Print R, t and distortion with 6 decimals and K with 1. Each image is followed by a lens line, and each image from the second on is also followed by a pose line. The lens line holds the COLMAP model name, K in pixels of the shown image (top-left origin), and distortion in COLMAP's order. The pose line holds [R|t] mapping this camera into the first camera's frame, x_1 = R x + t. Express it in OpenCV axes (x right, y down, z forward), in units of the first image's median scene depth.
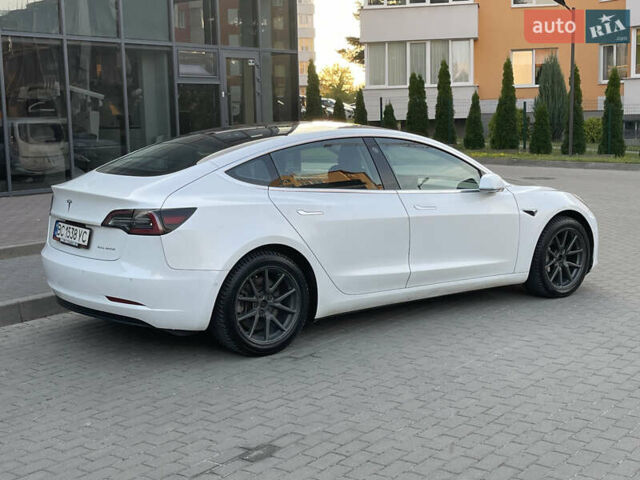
lens RADIAL K [[971.8, 0, 320.0], [0, 971.8, 240.0], [0, 0, 1]] dist [0.148708, -0.493286]
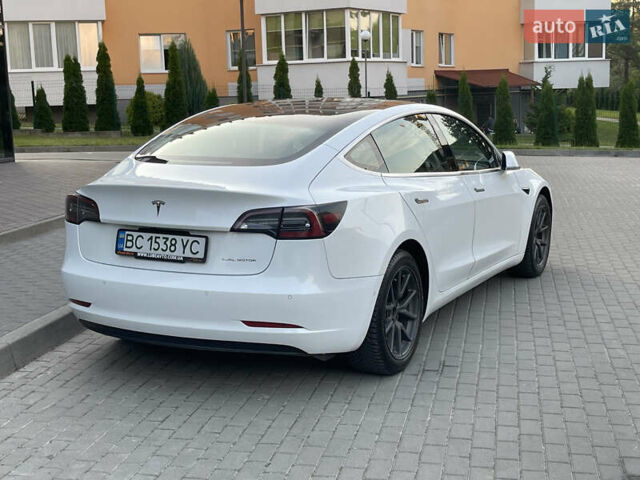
lens RADIAL K [[971.8, 0, 320.0], [0, 971.8, 240.0], [0, 0, 1]] dist [0.148708, -0.493286]
pose [[0.901356, -0.070004, 0.427384, -0.445383], [0.064894, 0.997539, 0.026530, -0.021364], [-0.428189, 0.003821, 0.903681, 0.250150]]
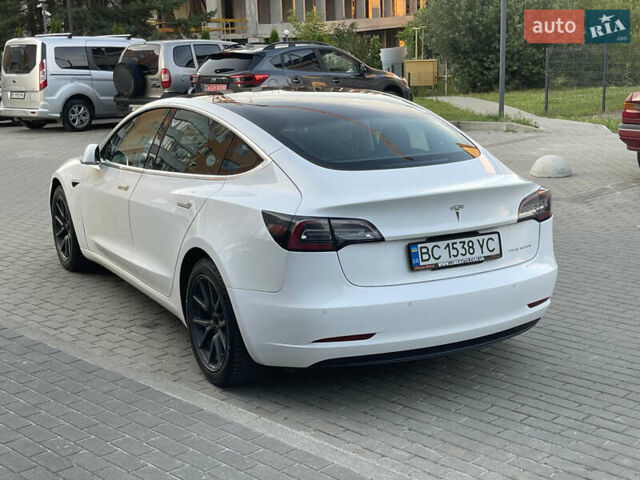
lens RADIAL K [[971.8, 0, 320.0], [0, 971.8, 240.0], [0, 0, 1]] dist [0.148708, -0.493286]
pose [[0.158076, -0.206169, 0.965664, -0.934525], [0.161041, 0.970249, 0.180786, -0.156113], [-0.974206, 0.126933, 0.186575, 0.919704]]
